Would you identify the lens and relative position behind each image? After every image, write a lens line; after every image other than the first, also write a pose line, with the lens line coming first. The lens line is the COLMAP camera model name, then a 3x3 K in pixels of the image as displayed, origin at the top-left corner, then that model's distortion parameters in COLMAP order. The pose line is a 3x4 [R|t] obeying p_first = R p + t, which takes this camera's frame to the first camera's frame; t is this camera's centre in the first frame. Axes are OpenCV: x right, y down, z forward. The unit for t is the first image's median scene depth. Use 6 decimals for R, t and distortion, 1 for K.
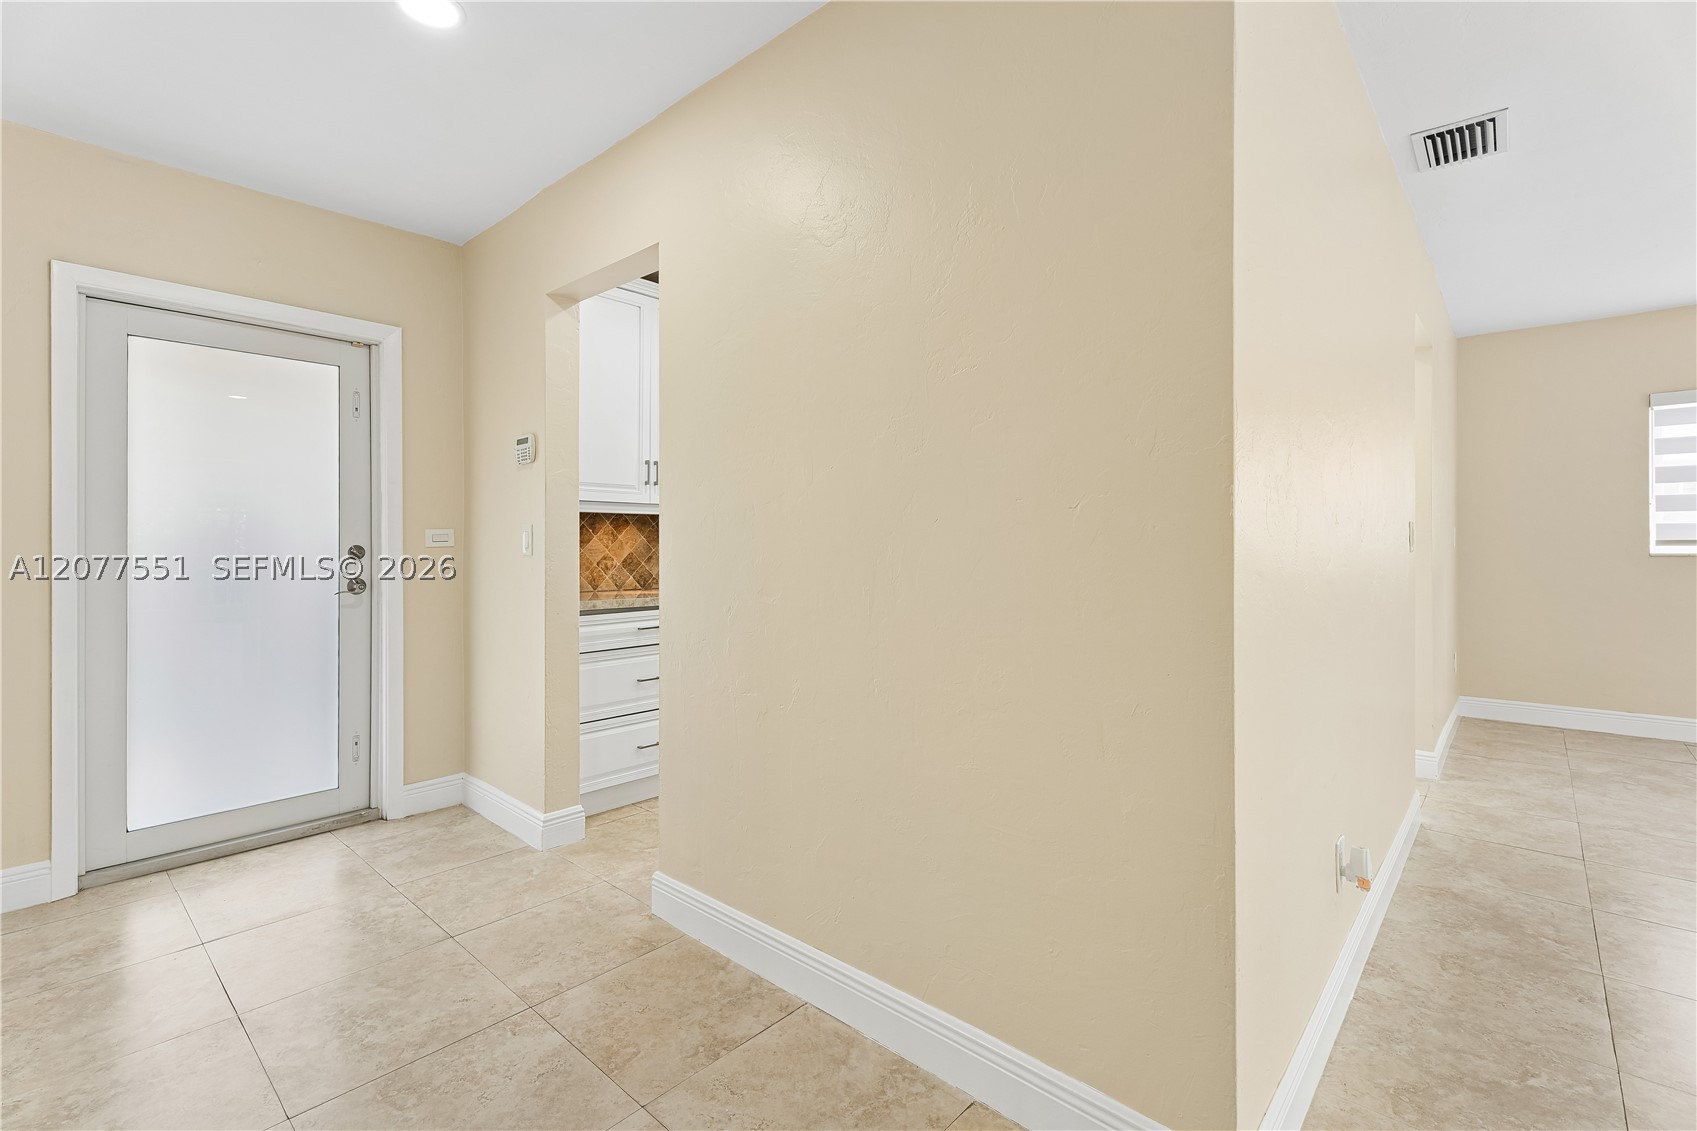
lens RADIAL K [[754.7, 0, 846.2], [0, 754.7, 543.6], [0, 0, 1]] dist [0.012441, -0.006422]
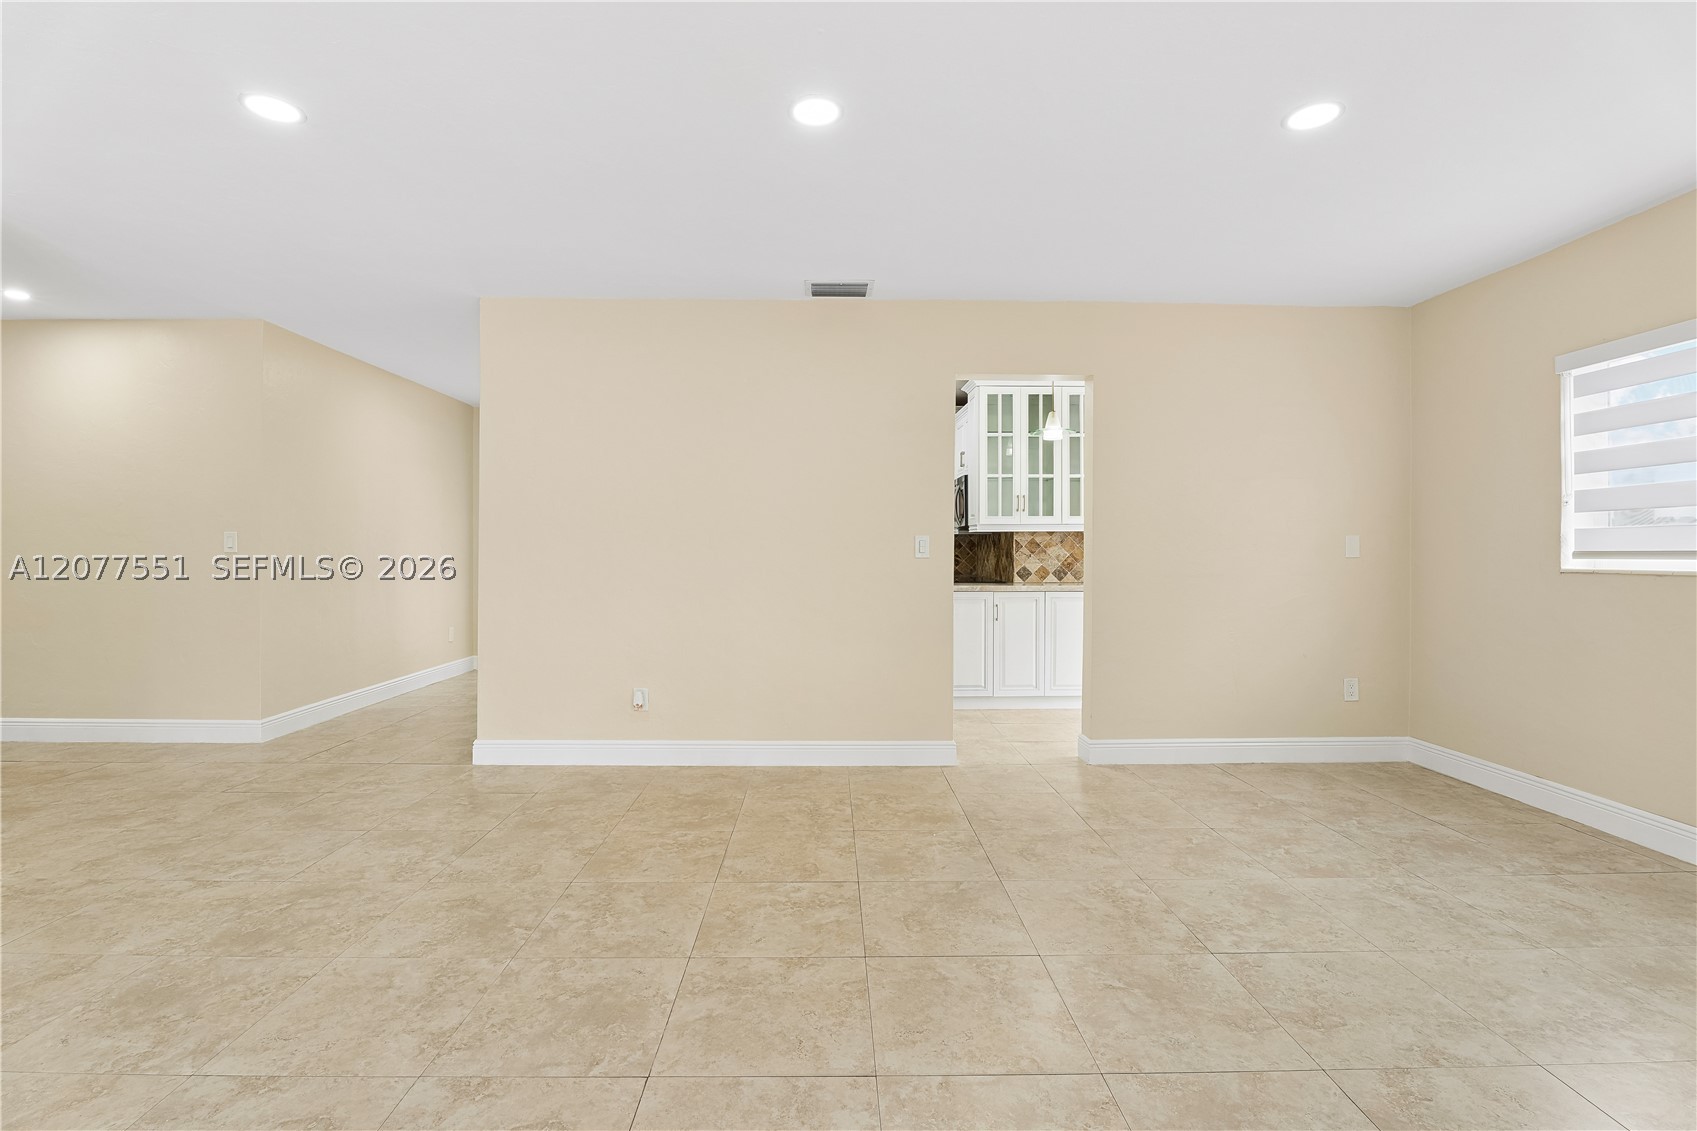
lens RADIAL K [[770.6, 0, 842.6], [0, 770.6, 555.8], [0, 0, 1]] dist [-0.011529, -0.000304]
pose [[0.686182, 0.011680, -0.727336, 1.565107], [-0.005559, 0.999926, 0.010813, -0.006100], [0.727408, -0.003377, 0.686197, -0.045971]]
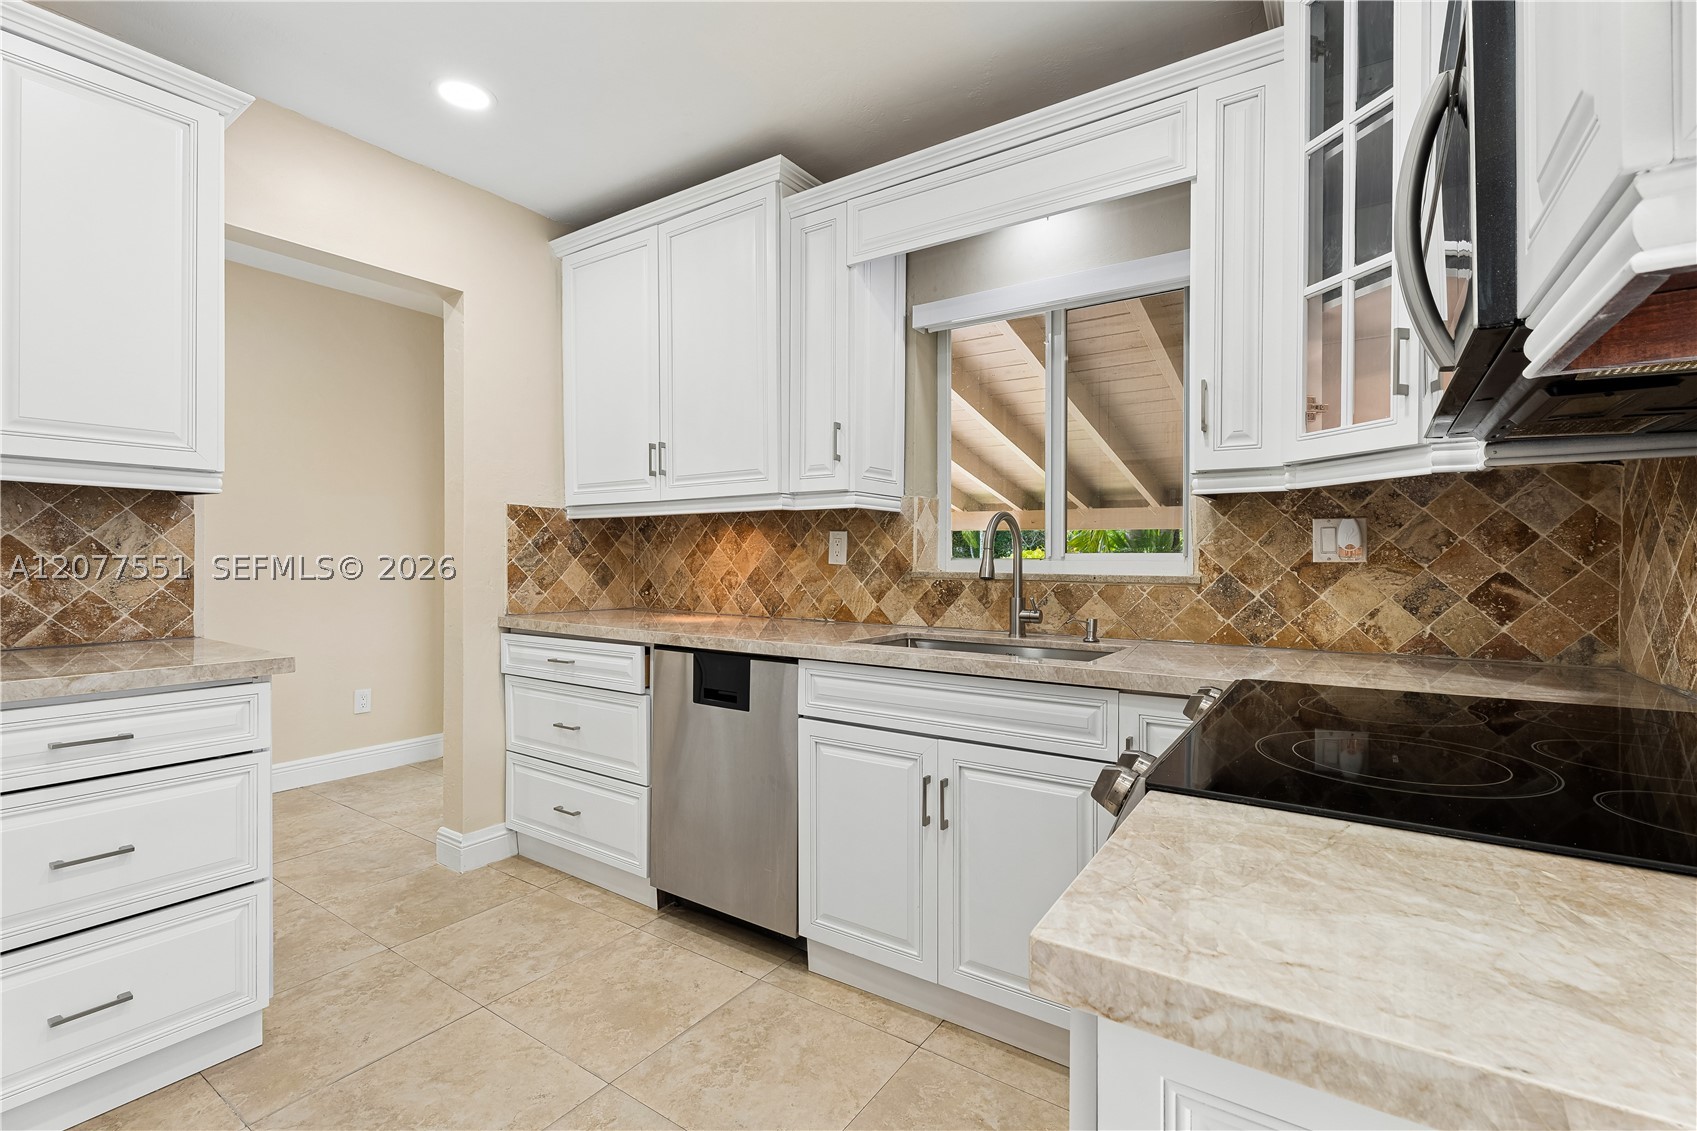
lens RADIAL K [[751.5, 0, 842.7], [0, 751.5, 561.2], [0, 0, 1]] dist [0.010452, -0.005135]
pose [[0.135548, 0.005587, -0.990755, 0.588327], [-0.004811, 0.999976, 0.004981, 0.003062], [0.990759, 0.004091, 0.135571, 1.256578]]
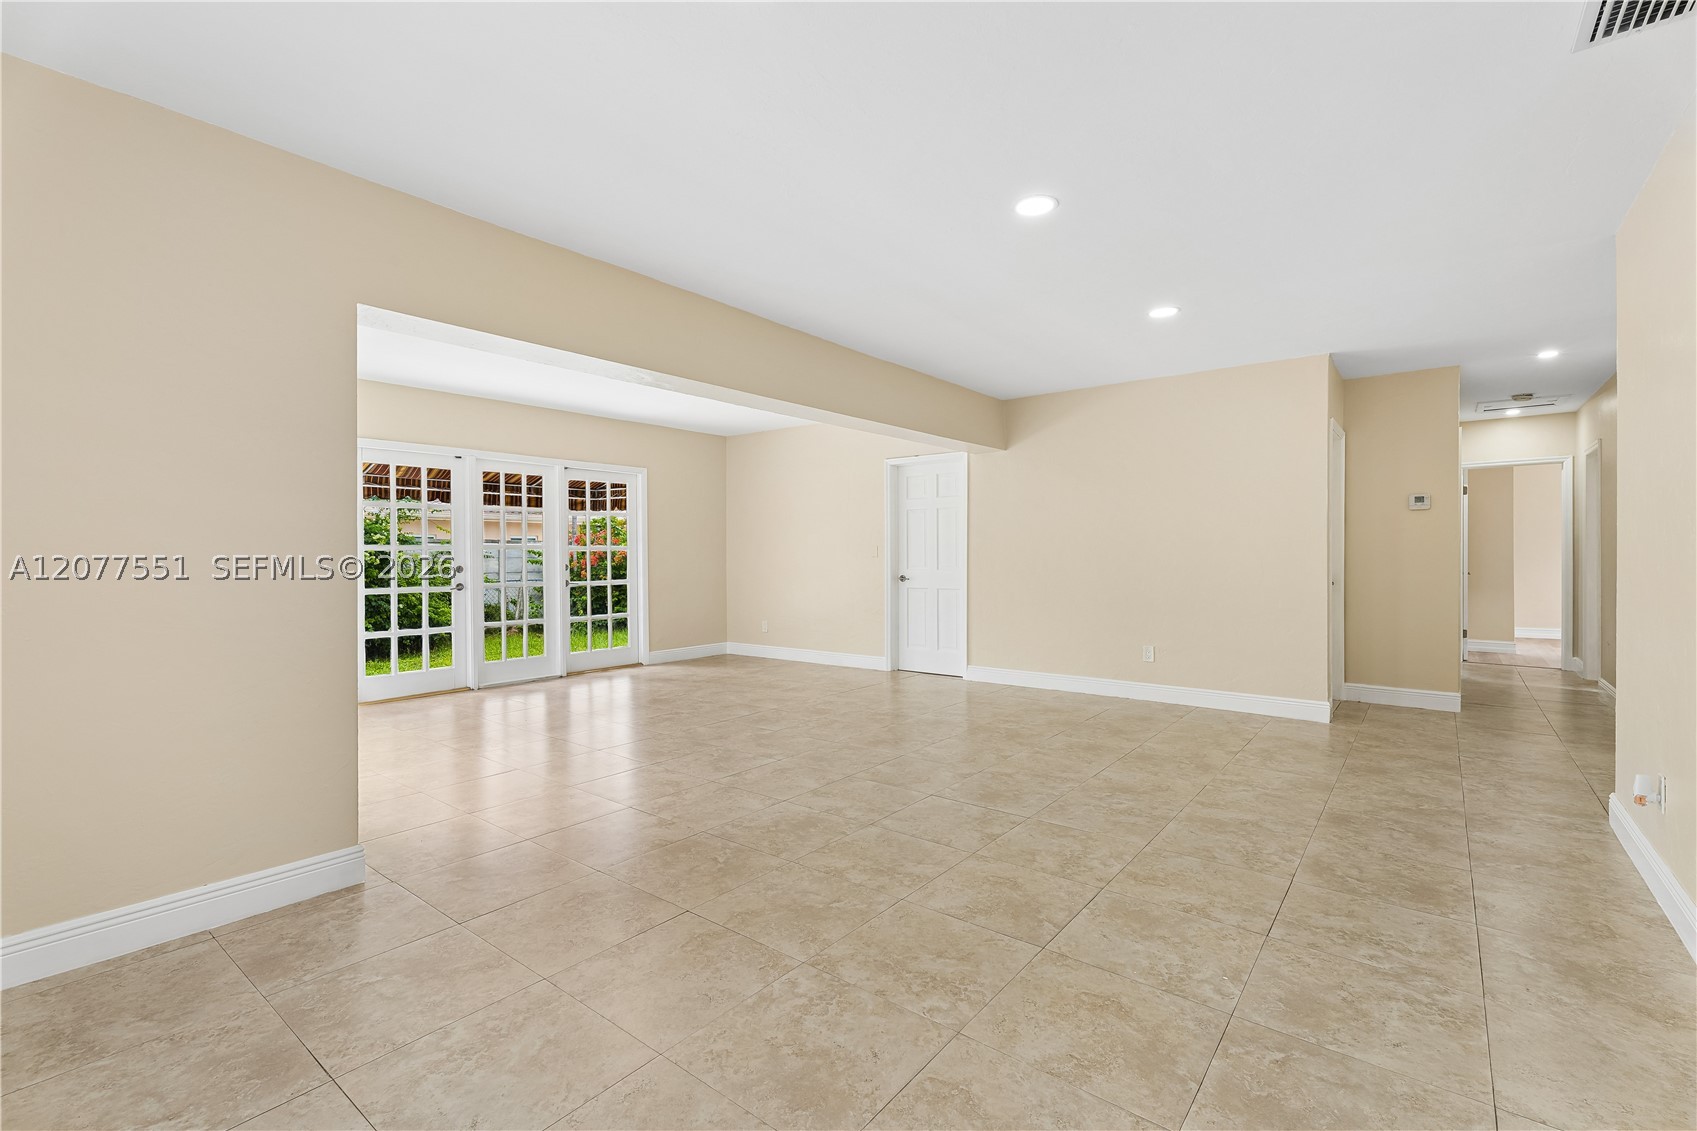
lens RADIAL K [[751.5, 0, 842.7], [0, 751.5, 561.2], [0, 0, 1]] dist [0.010452, -0.005135]
pose [[-0.997701, 0.007071, -0.067399, 1.304605], [0.006504, 0.999942, 0.008622, -0.005879], [0.067456, 0.008164, -0.997689, 1.333502]]
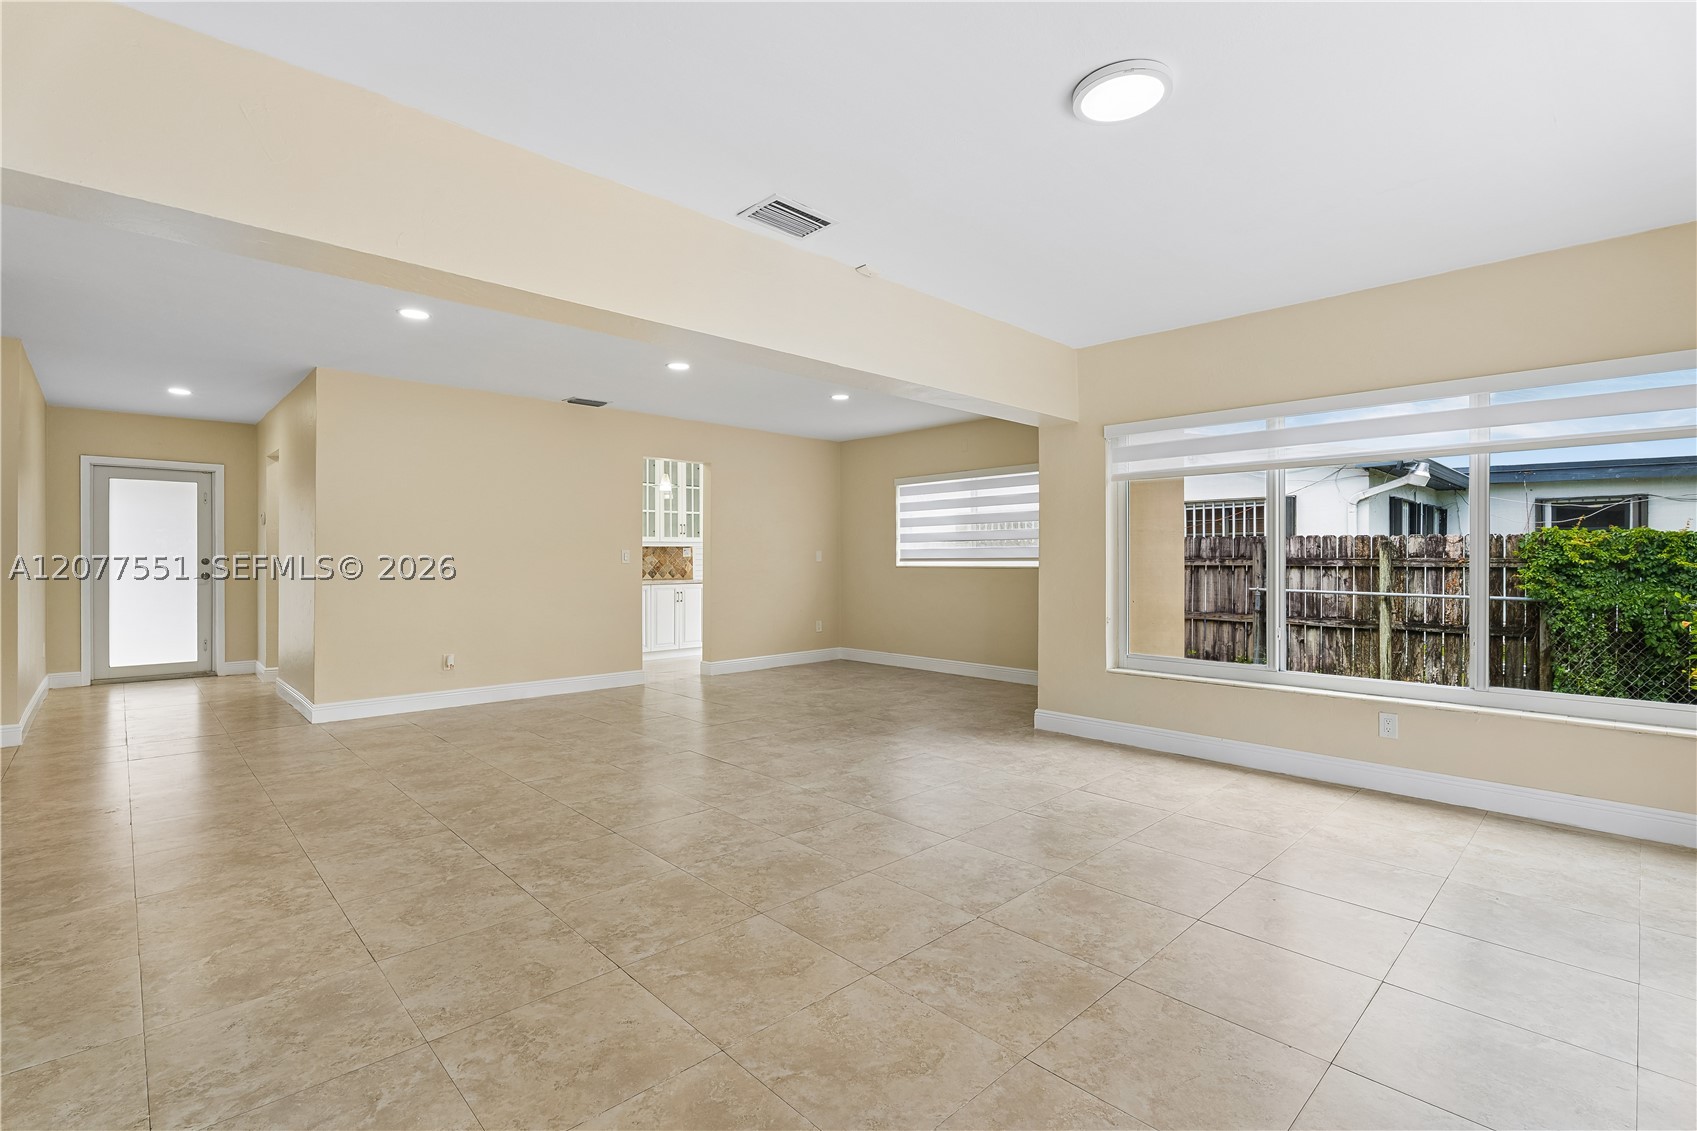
lens RADIAL K [[770.6, 0, 842.6], [0, 770.6, 555.8], [0, 0, 1]] dist [-0.011529, -0.000304]
pose [[0.997343, 0.004975, -0.072672, 1.488833], [-0.005161, 0.999984, -0.002362, -0.008848], [0.072659, 0.002731, 0.997353, -1.210522]]
